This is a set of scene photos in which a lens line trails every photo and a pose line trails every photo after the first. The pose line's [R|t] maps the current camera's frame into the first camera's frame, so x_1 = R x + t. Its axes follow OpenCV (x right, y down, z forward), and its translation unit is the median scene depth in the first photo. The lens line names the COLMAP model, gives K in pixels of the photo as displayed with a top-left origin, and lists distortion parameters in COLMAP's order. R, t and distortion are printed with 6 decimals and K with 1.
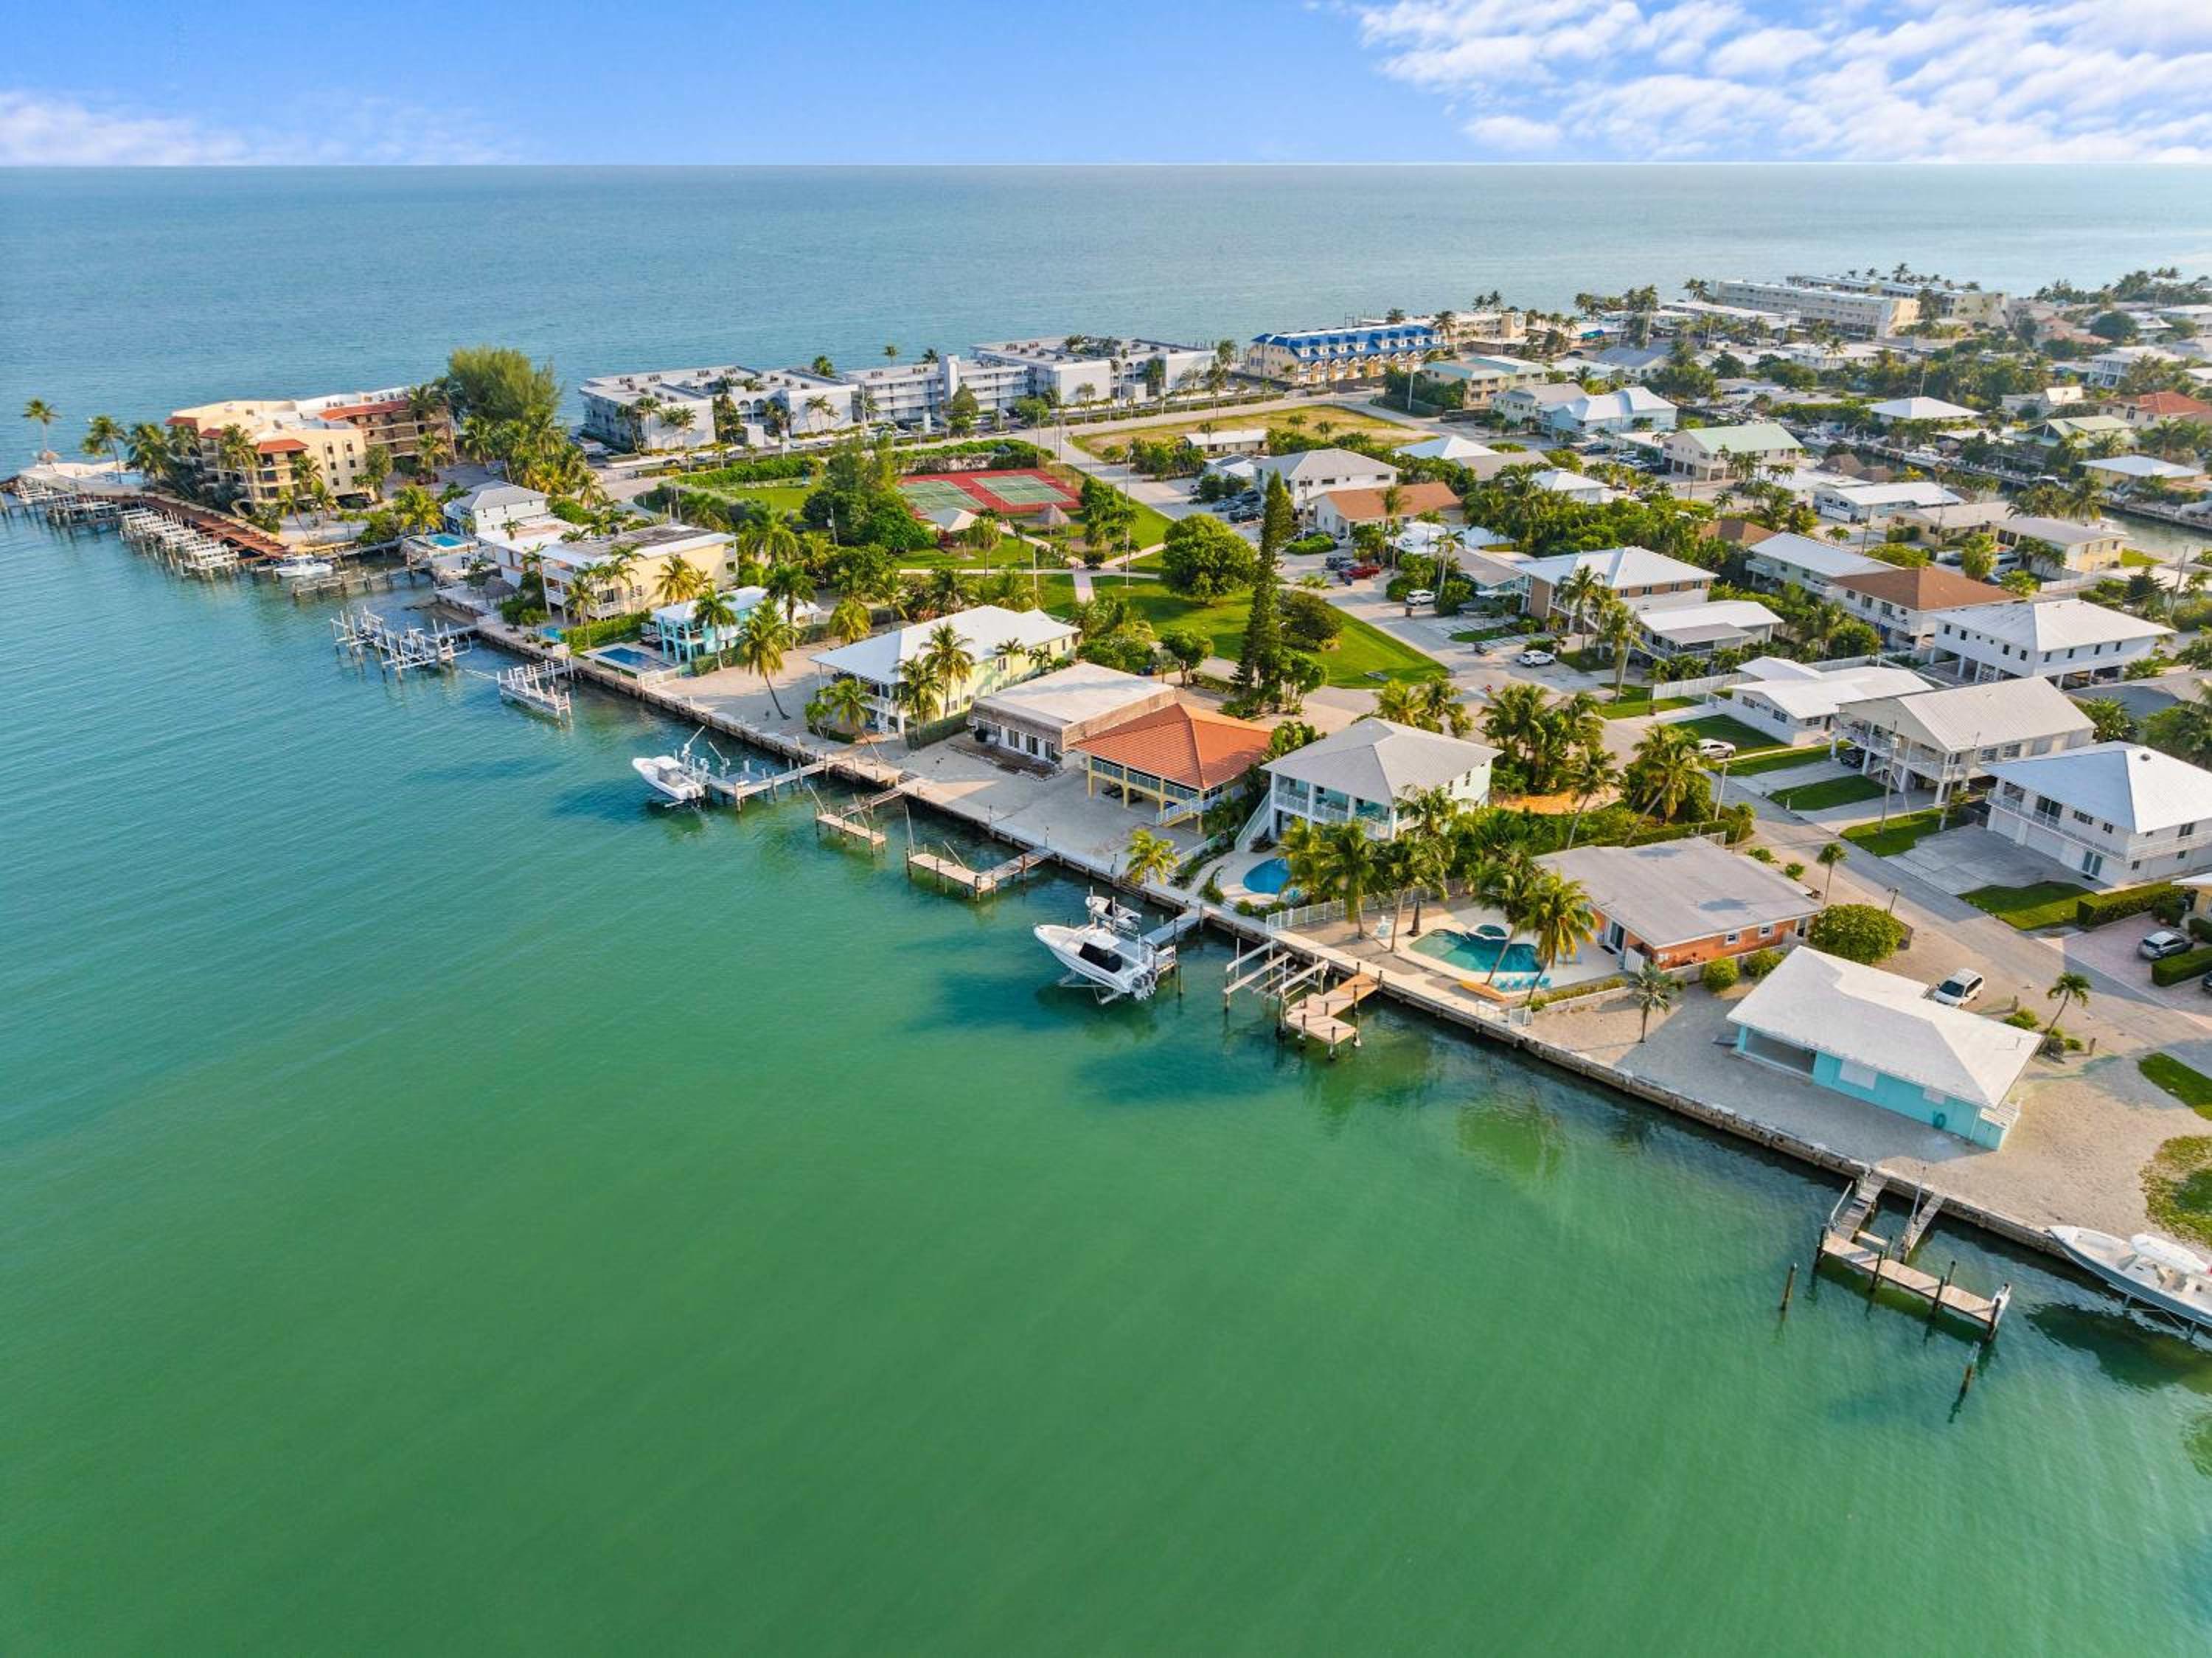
lens RADIAL K [[1579.8, 0, 1106.0], [0, 1579.8, 829.0], [0, 0, 1]] dist [-0.055301, 0.000122]
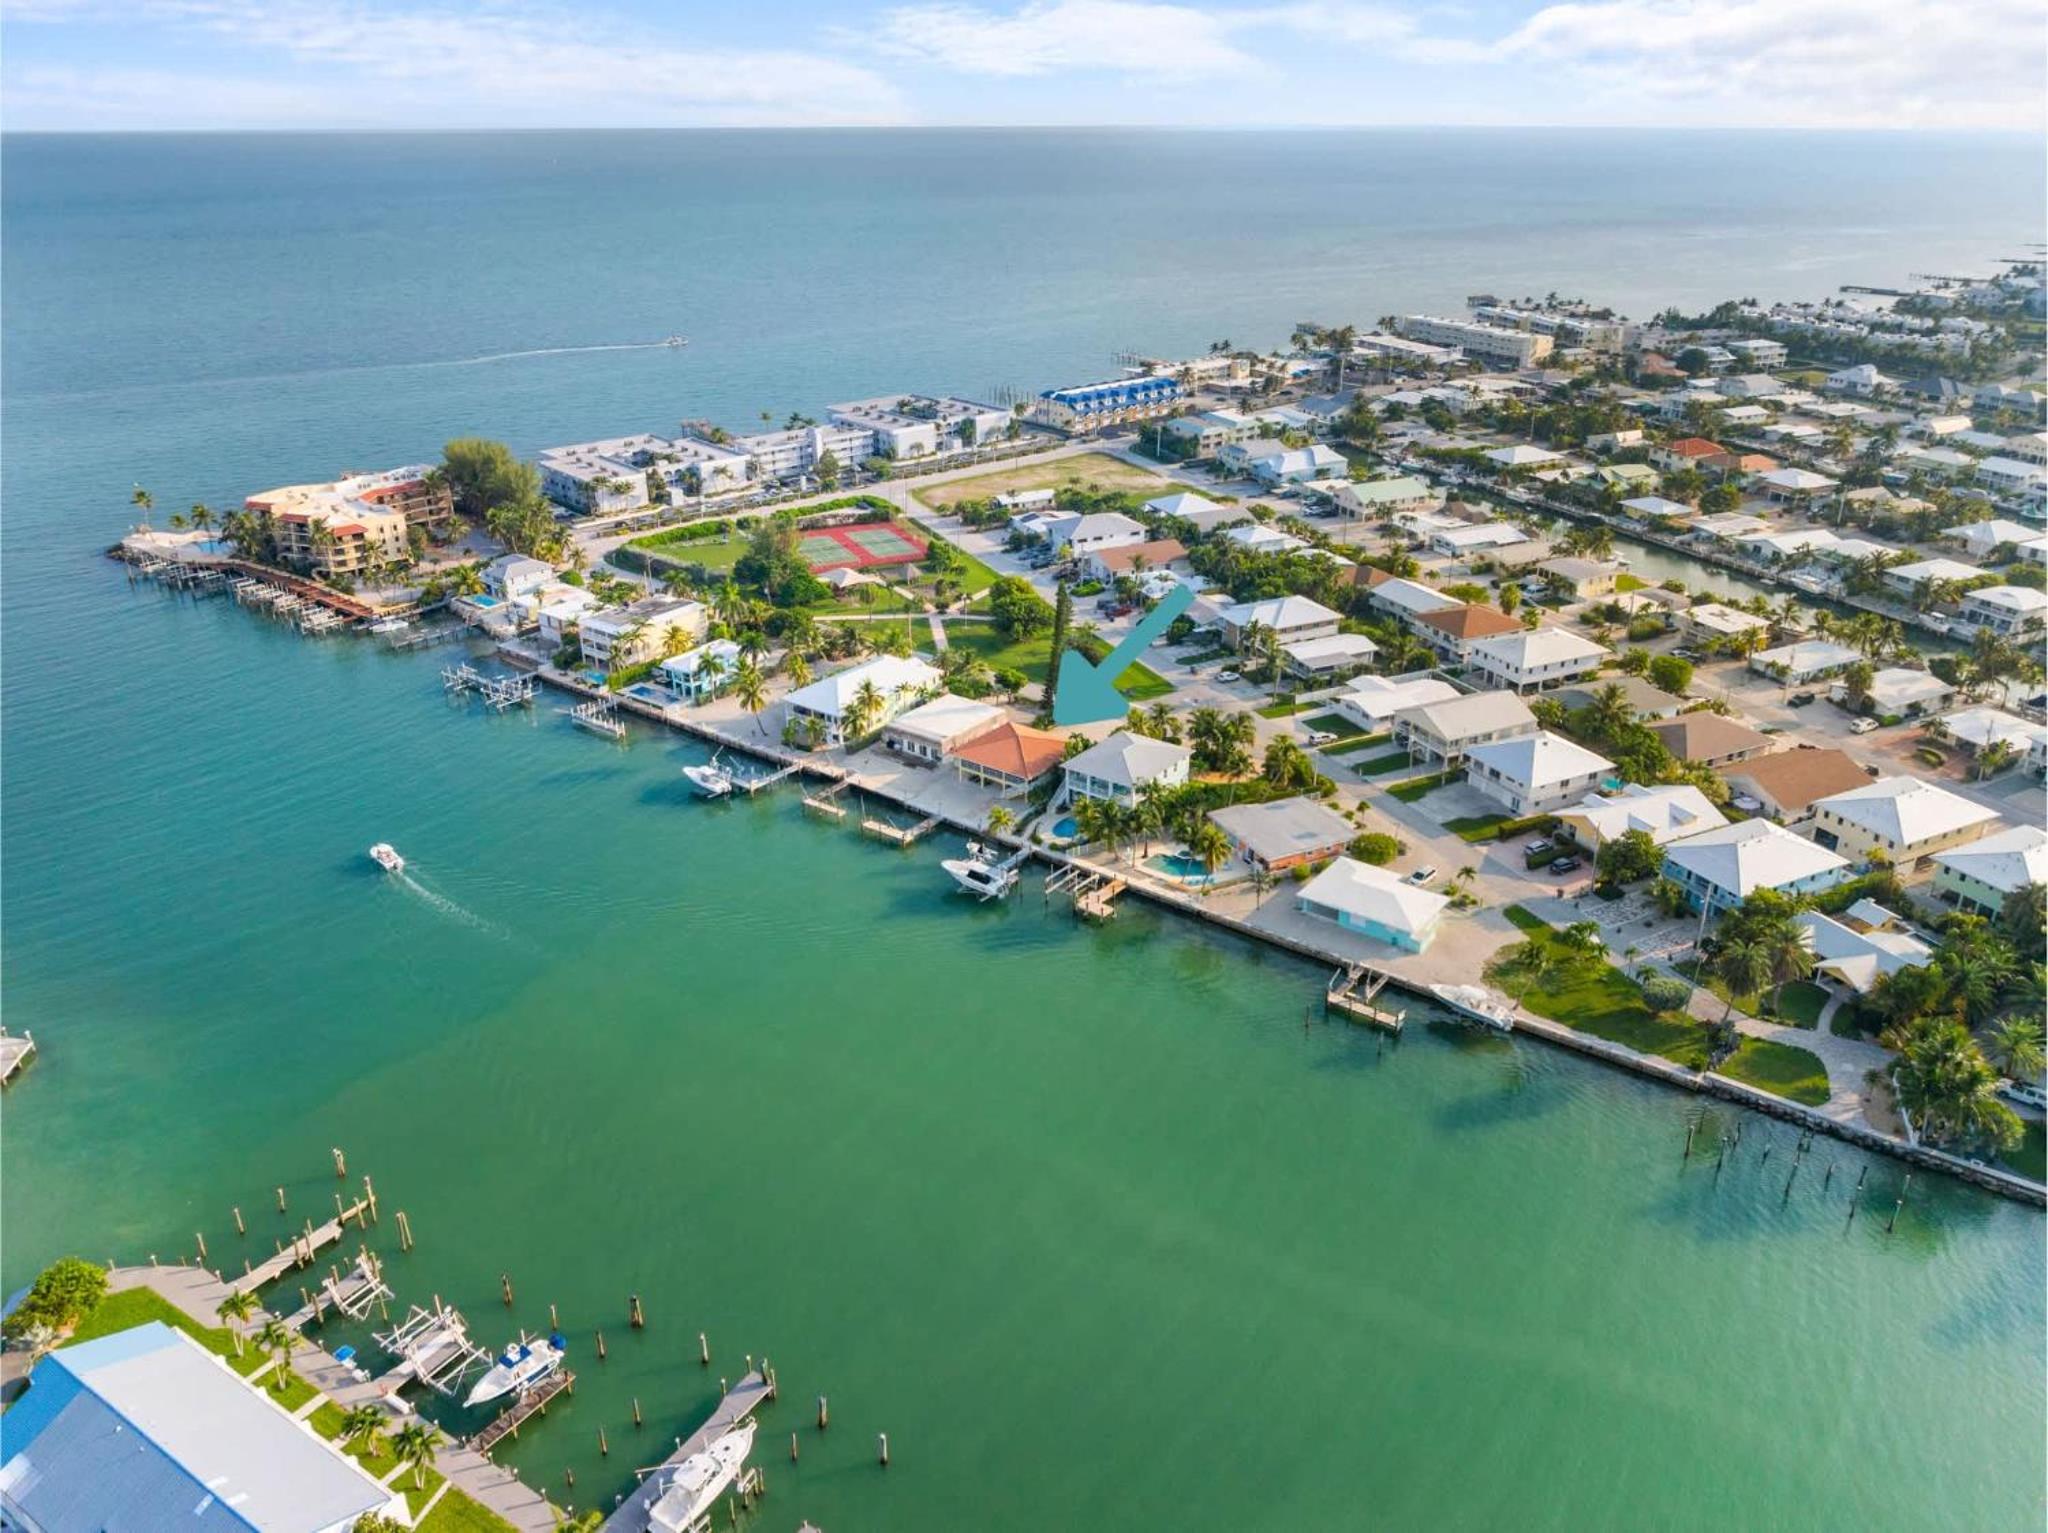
lens RADIAL K [[1462.5, 0, 1024.0], [0, 1462.5, 766.5], [0, 0, 1]] dist [-0.055301, 0.000122]
pose [[0.996541, -0.036660, 0.074577, -0.044757], [0.035567, 0.999240, 0.015942, -0.045422], [-0.075105, -0.013234, 0.997088, -0.440670]]
